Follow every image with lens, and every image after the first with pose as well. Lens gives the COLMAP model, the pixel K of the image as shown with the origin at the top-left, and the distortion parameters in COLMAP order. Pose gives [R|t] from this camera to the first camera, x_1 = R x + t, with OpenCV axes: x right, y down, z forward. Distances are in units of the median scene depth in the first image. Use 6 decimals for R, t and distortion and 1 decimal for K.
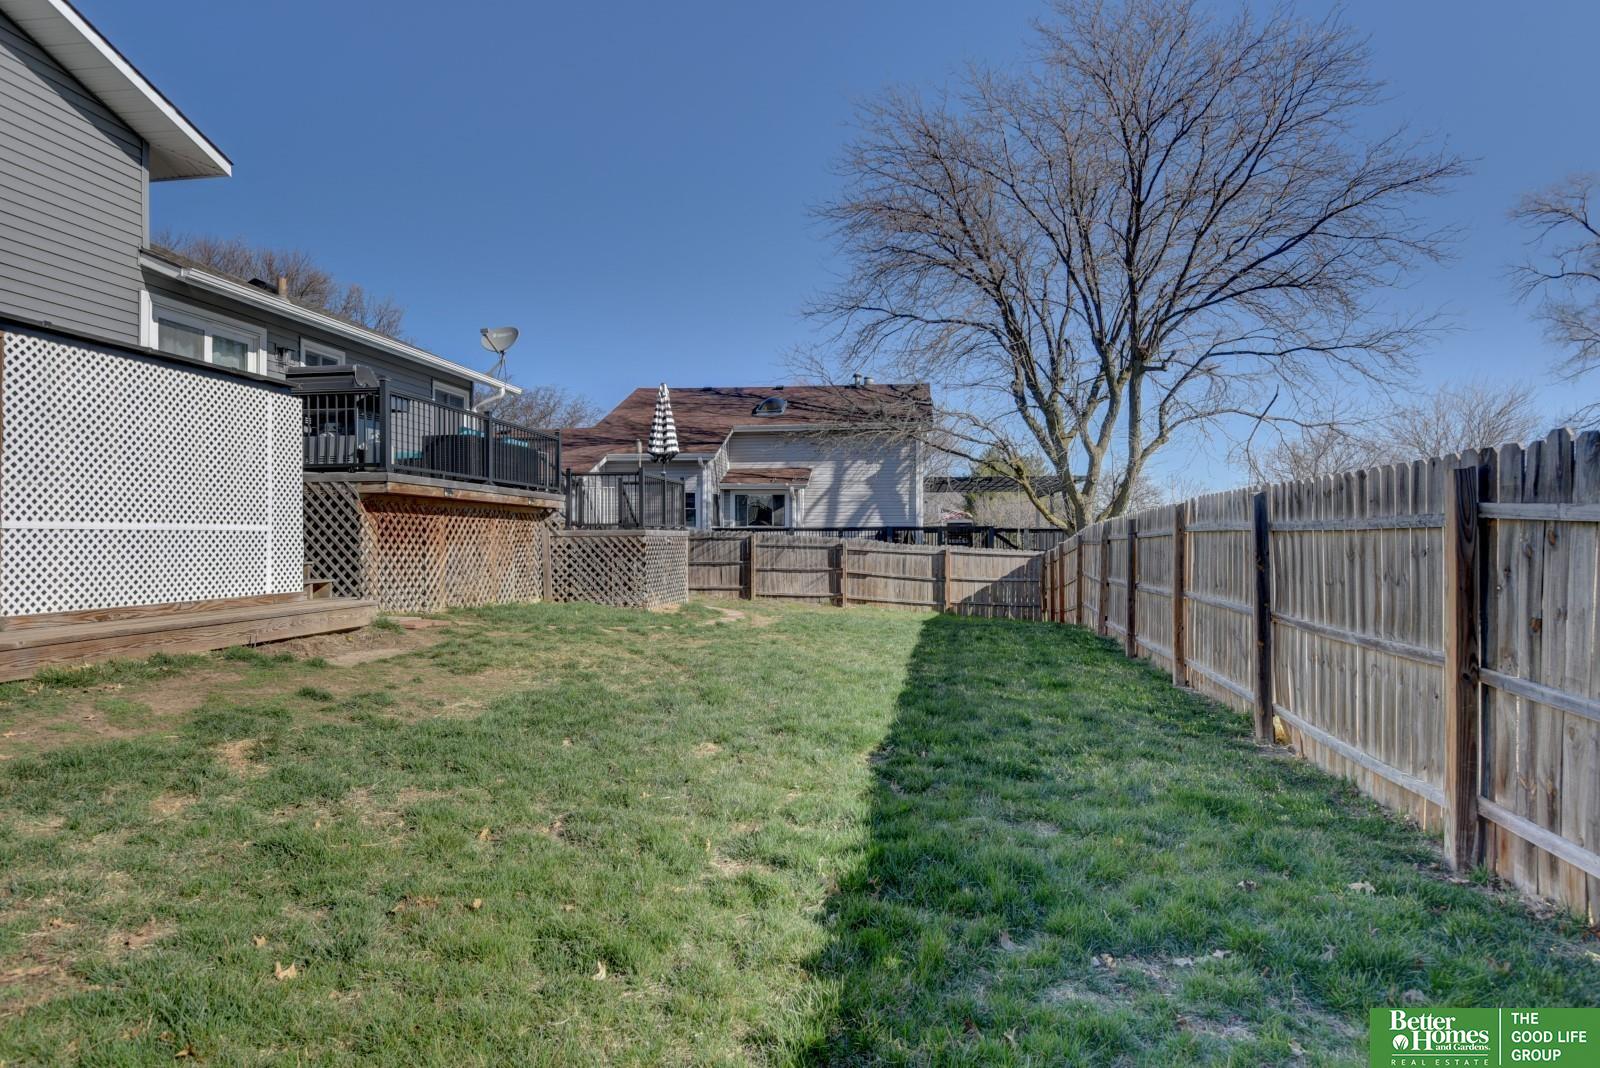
lens RADIAL K [[879.5, 0, 800.0], [0, 879.5, 534.0], [0, 0, 1]] dist [-0.027811, -0.000270]
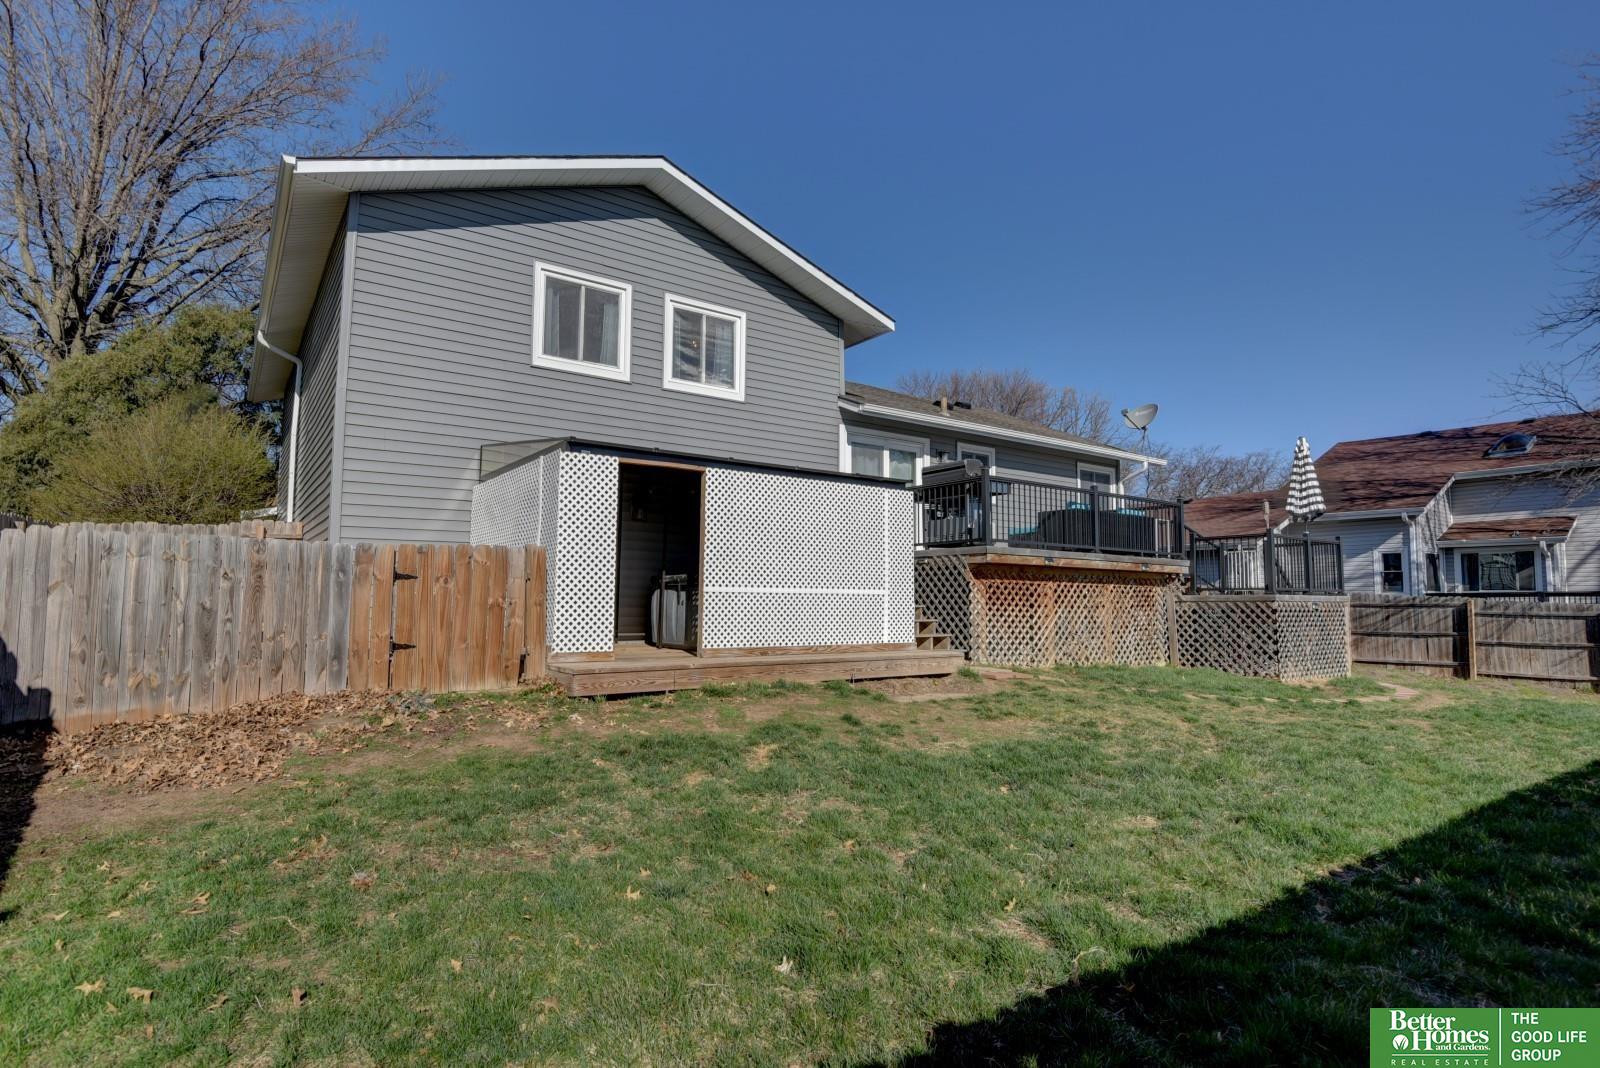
lens RADIAL K [[805.8, 0, 800.0], [0, 805.8, 534.0], [0, 0, 1]] dist [-0.001594, -0.028973]
pose [[0.690217, -0.054108, -0.721577, 0.125321], [-0.005313, 0.996795, -0.079827, 0.002342], [0.723583, 0.058932, 0.687717, 0.050477]]
